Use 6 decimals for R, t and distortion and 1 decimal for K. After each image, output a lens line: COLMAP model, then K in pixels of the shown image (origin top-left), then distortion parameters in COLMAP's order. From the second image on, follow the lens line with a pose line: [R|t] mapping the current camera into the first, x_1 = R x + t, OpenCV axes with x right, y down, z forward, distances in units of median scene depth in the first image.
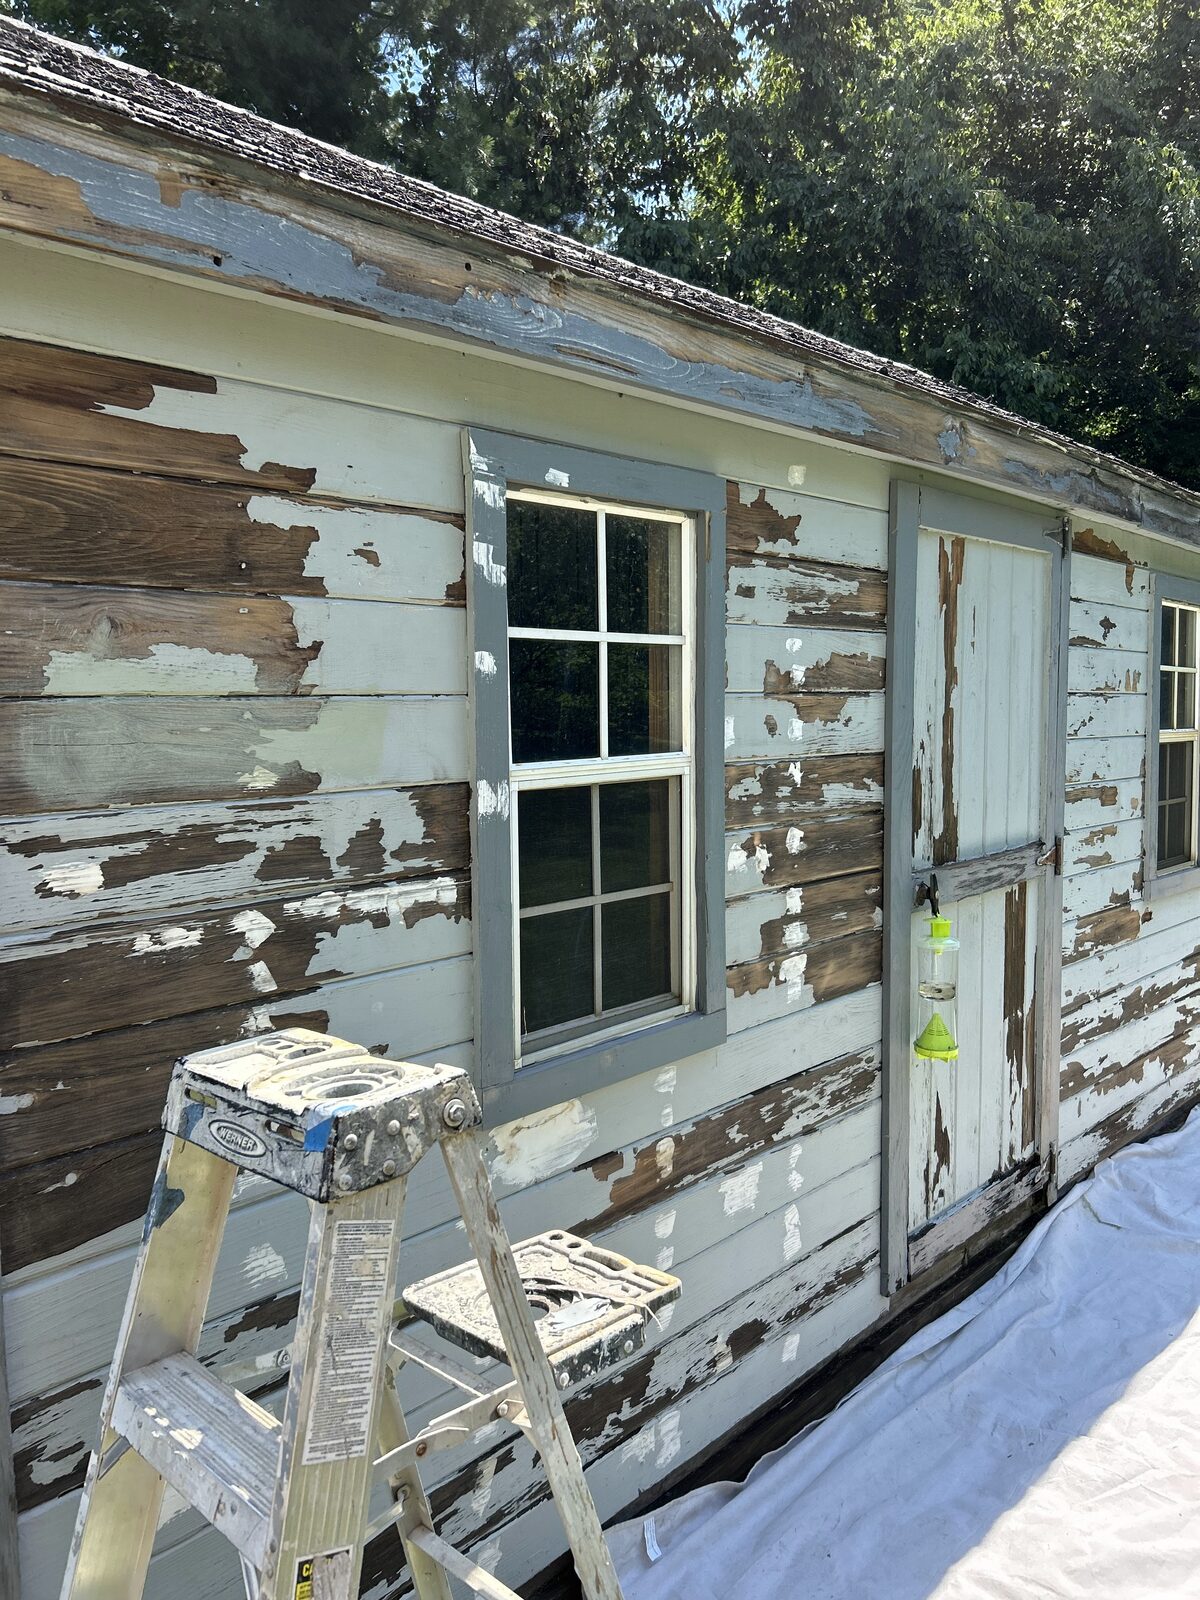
lens RADIAL K [[1286.2, 0, 600.0], [0, 1286.2, 800.0], [0, 0, 1]] dist [0.033486, -0.047323]
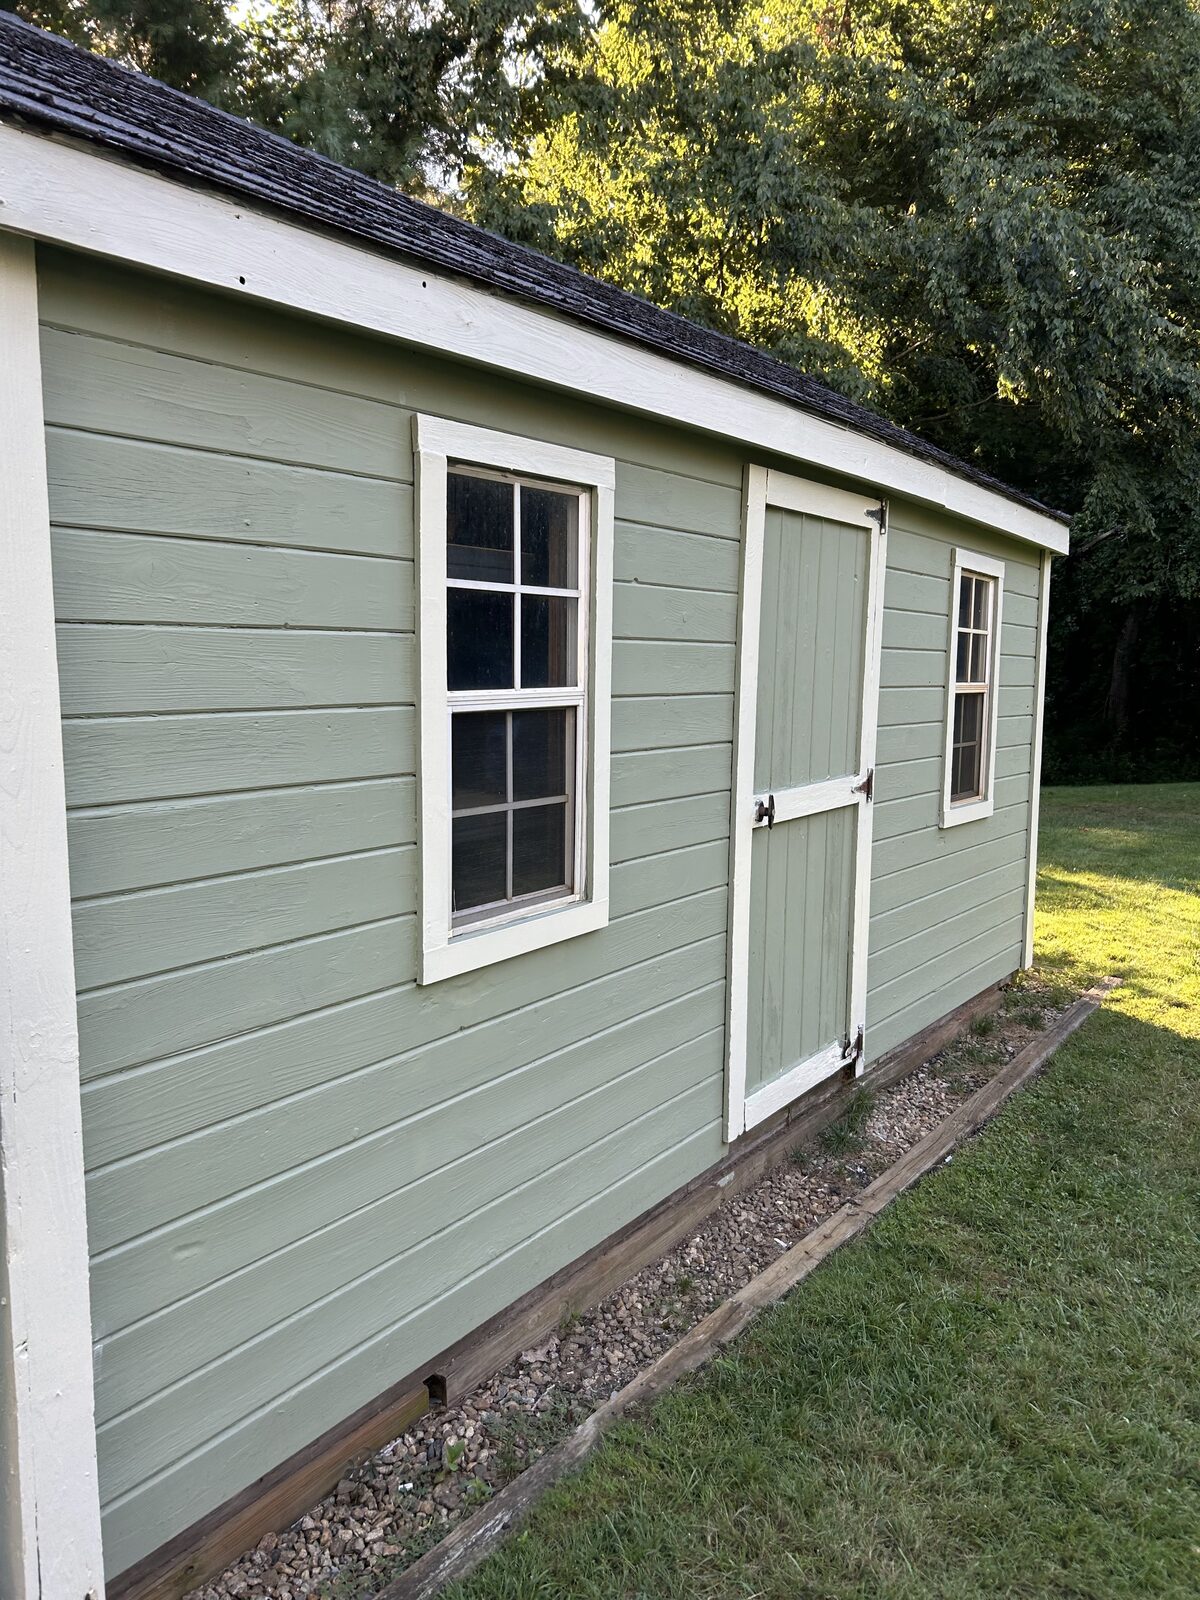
lens RADIAL K [[1286.2, 0, 600.0], [0, 1286.2, 800.0], [0, 0, 1]] dist [0.033486, -0.047323]
pose [[0.990468, 0.010214, 0.137361, -0.082810], [-0.015437, 0.999195, 0.037017, 0.025447], [-0.136872, -0.038784, 0.989829, -0.211872]]
